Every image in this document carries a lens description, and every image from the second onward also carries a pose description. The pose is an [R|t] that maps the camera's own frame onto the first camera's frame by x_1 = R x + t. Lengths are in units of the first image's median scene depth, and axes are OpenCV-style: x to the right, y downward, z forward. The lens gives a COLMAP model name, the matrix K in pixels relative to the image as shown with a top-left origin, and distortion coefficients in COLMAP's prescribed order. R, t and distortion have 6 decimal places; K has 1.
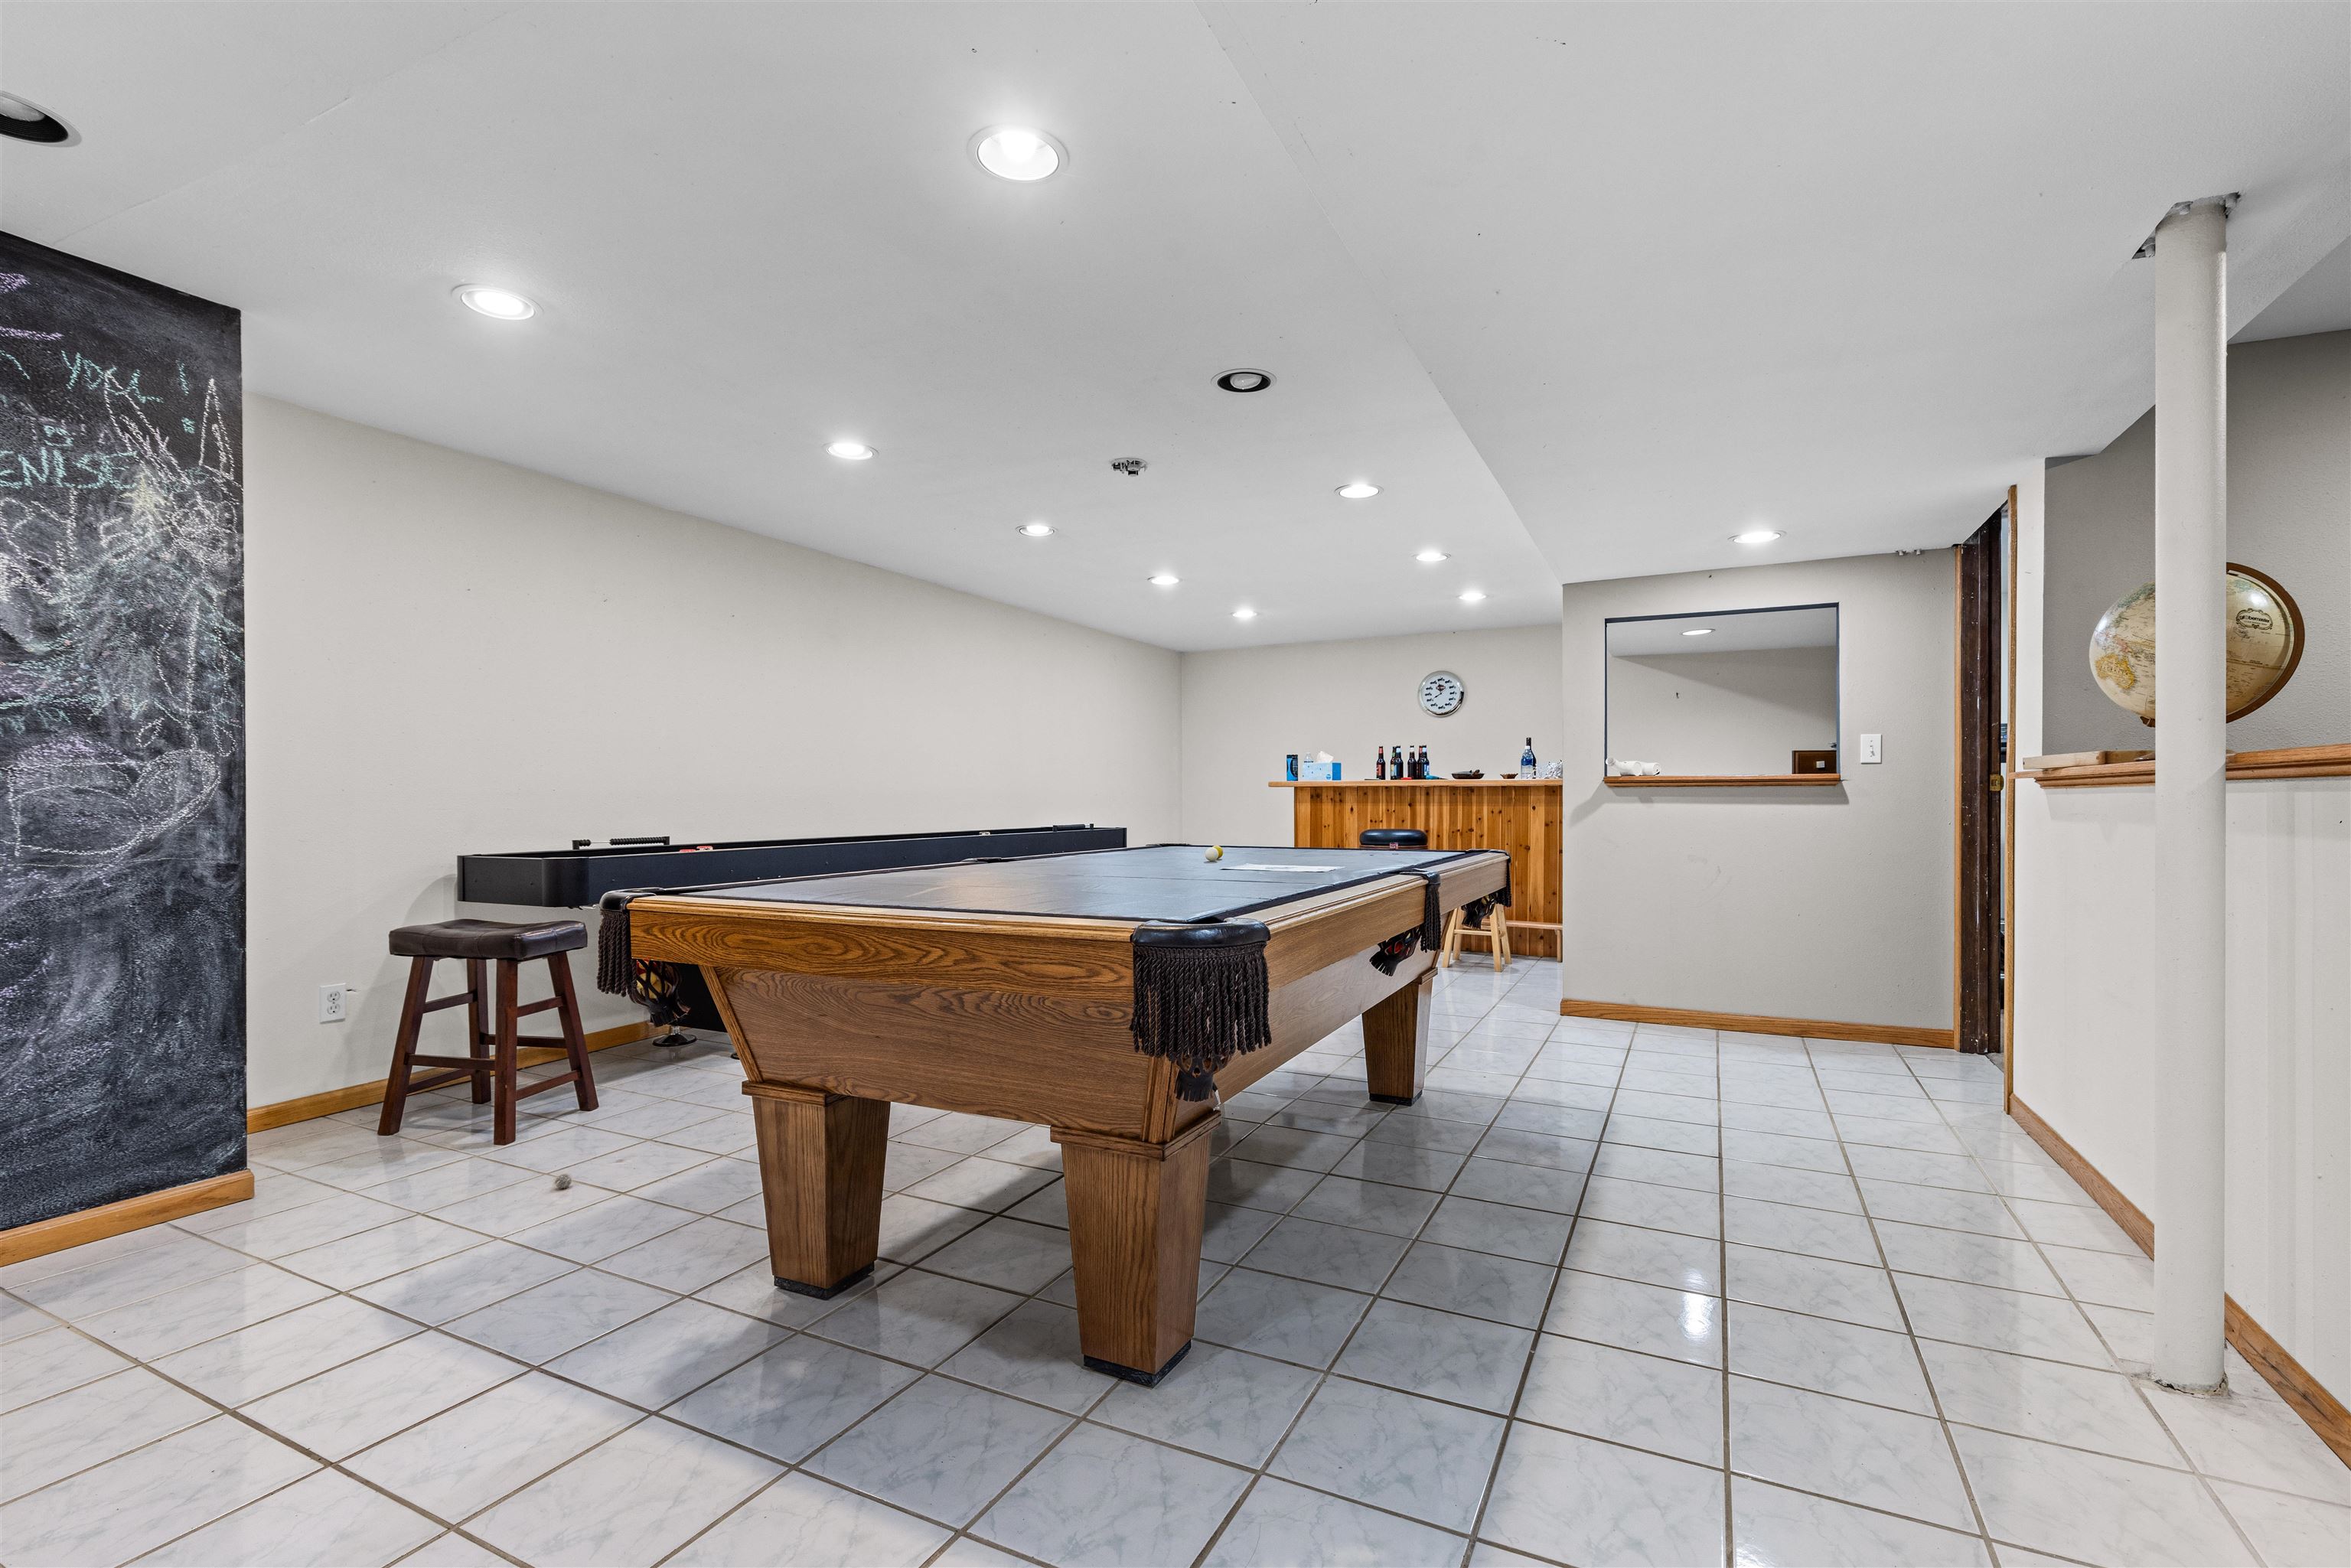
lens RADIAL K [[1073.3, 0, 1177.8], [0, 1073.3, 797.9], [0, 0, 1]] dist [0.003623, -0.000666]
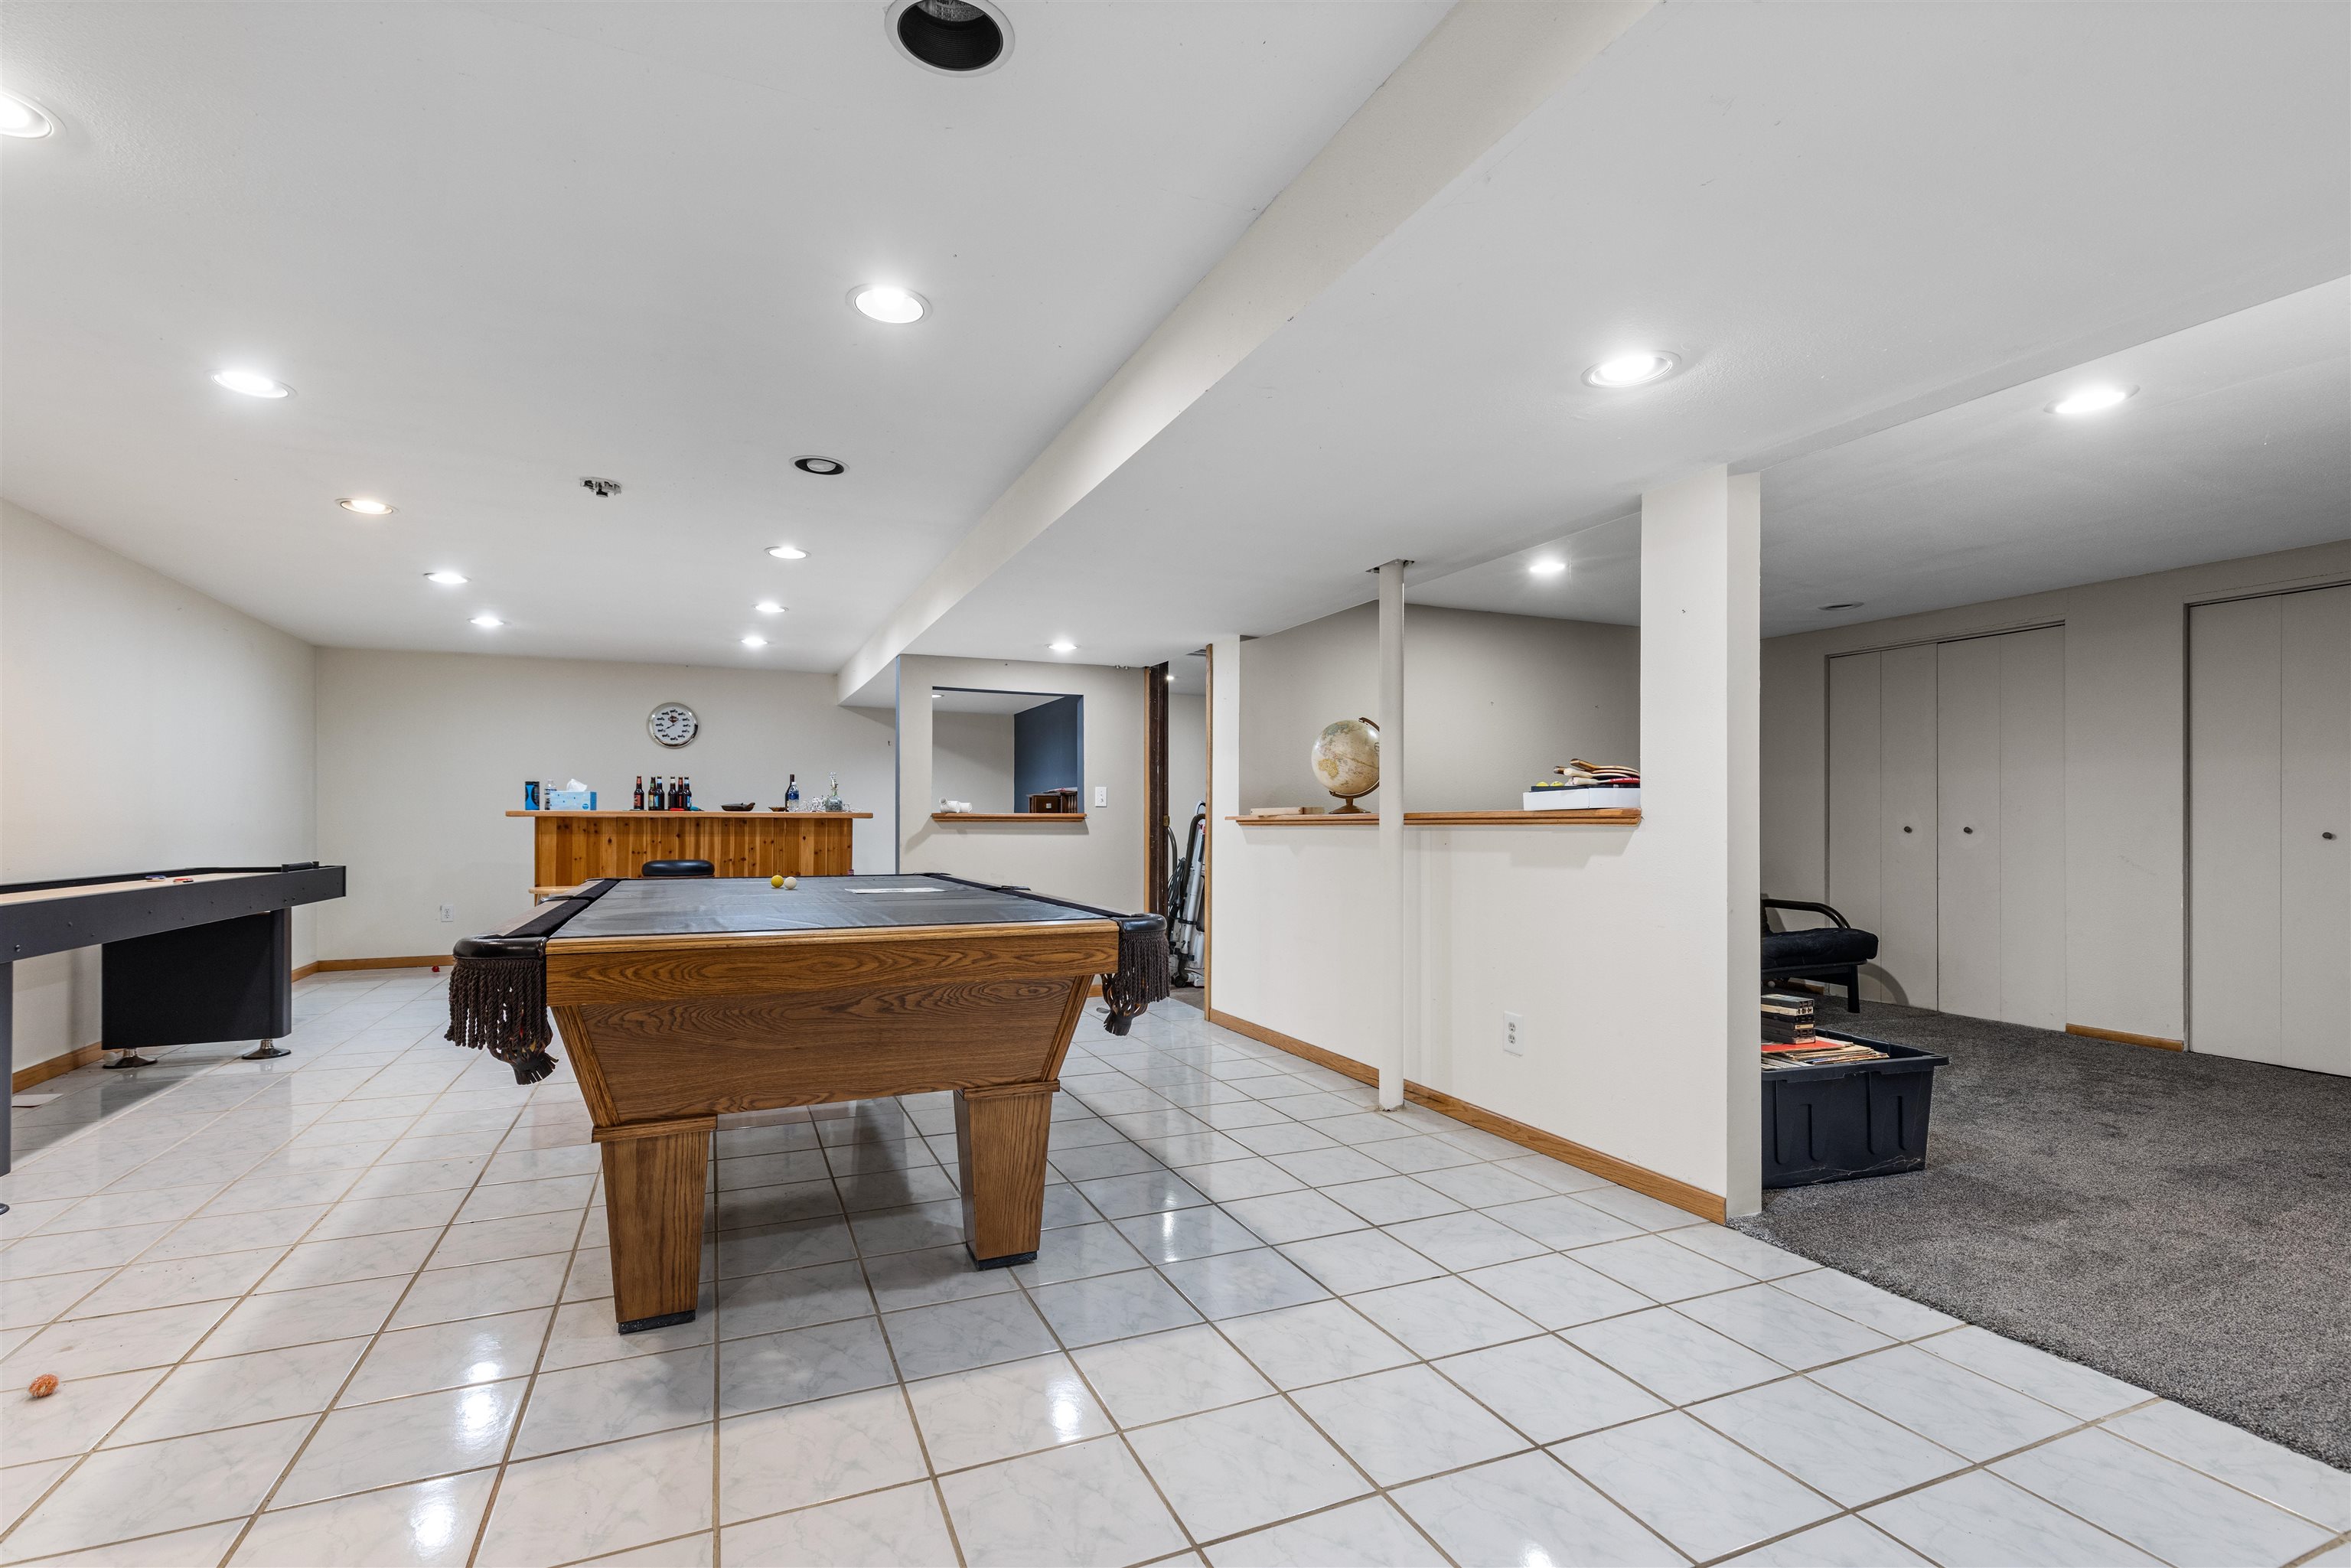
lens RADIAL K [[1073.3, 0, 1175.4], [0, 1073.3, 810.1], [0, 0, 1]] dist [0.003623, -0.000666]
pose [[0.637085, 0.014327, 0.770660, -0.366235], [-0.002801, 0.999864, -0.016272, -0.003720], [-0.770788, 0.008208, 0.637039, -0.008548]]
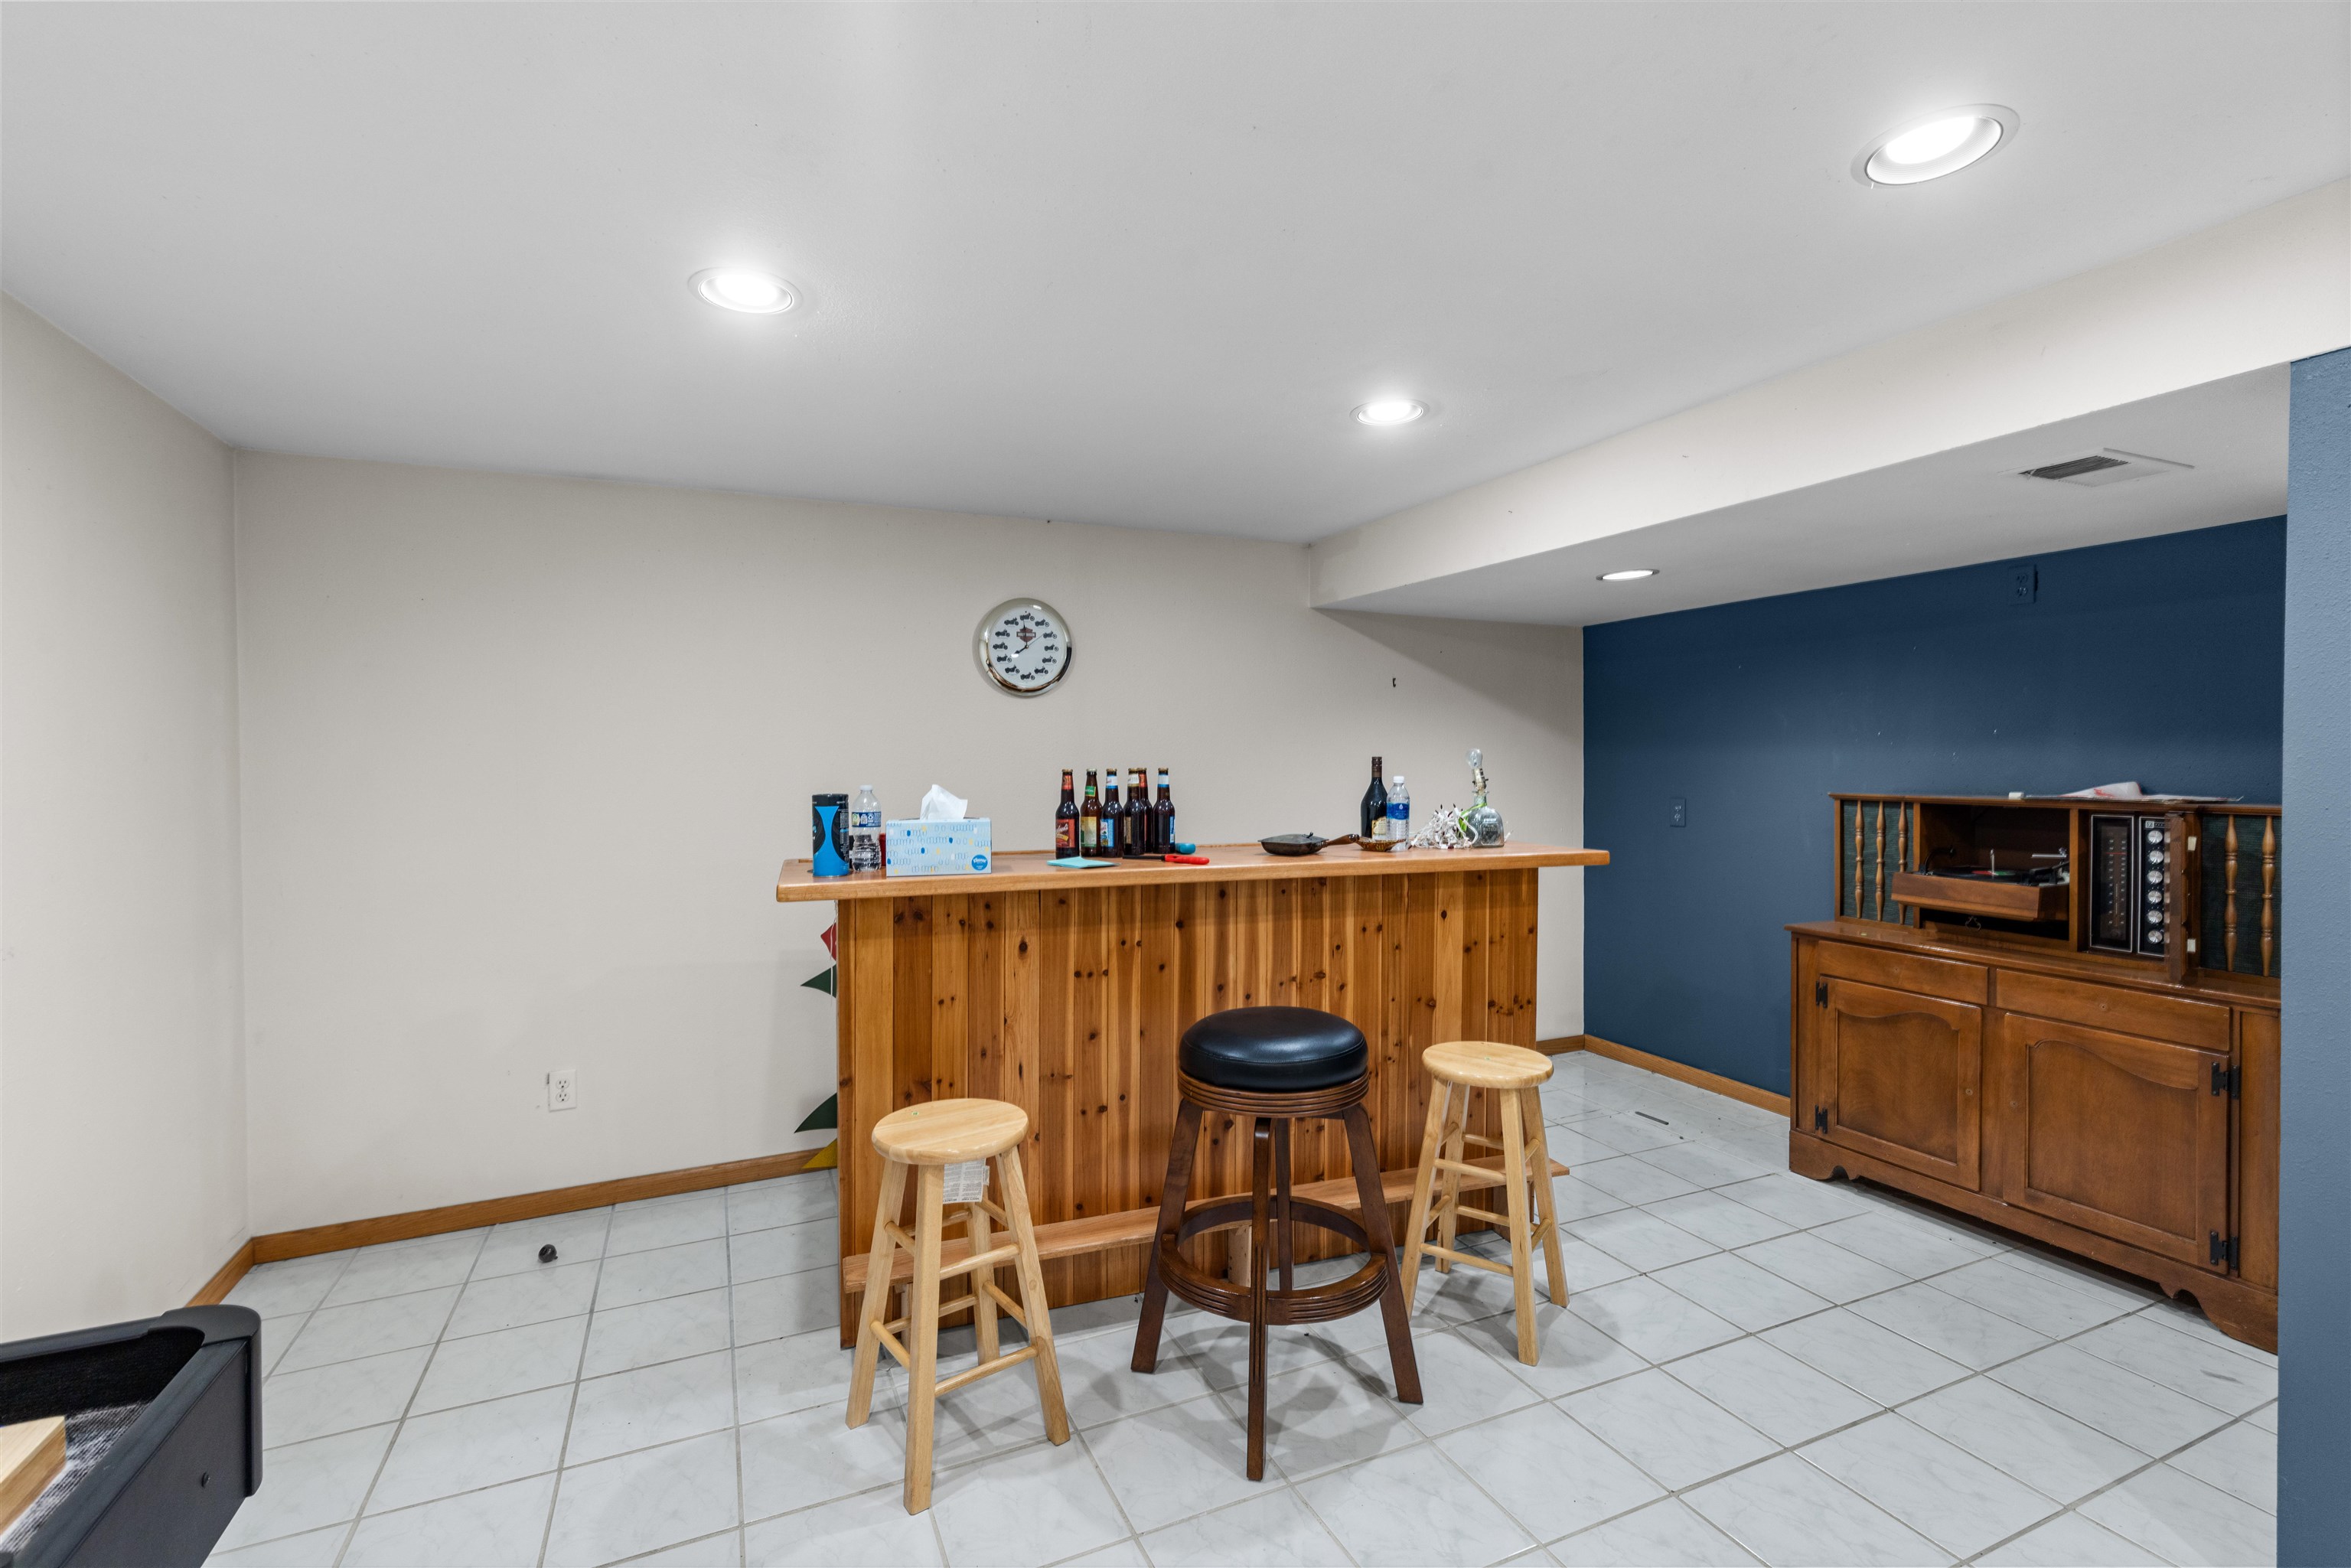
lens RADIAL K [[1073.3, 0, 1179.7], [0, 1073.3, 784.5], [0, 0, 1]] dist [0.003623, -0.000666]
pose [[0.631363, -0.014391, 0.775354, -0.117306], [0.006942, 0.999893, 0.012906, -0.068537], [-0.775456, -0.002766, 0.631395, 1.039480]]
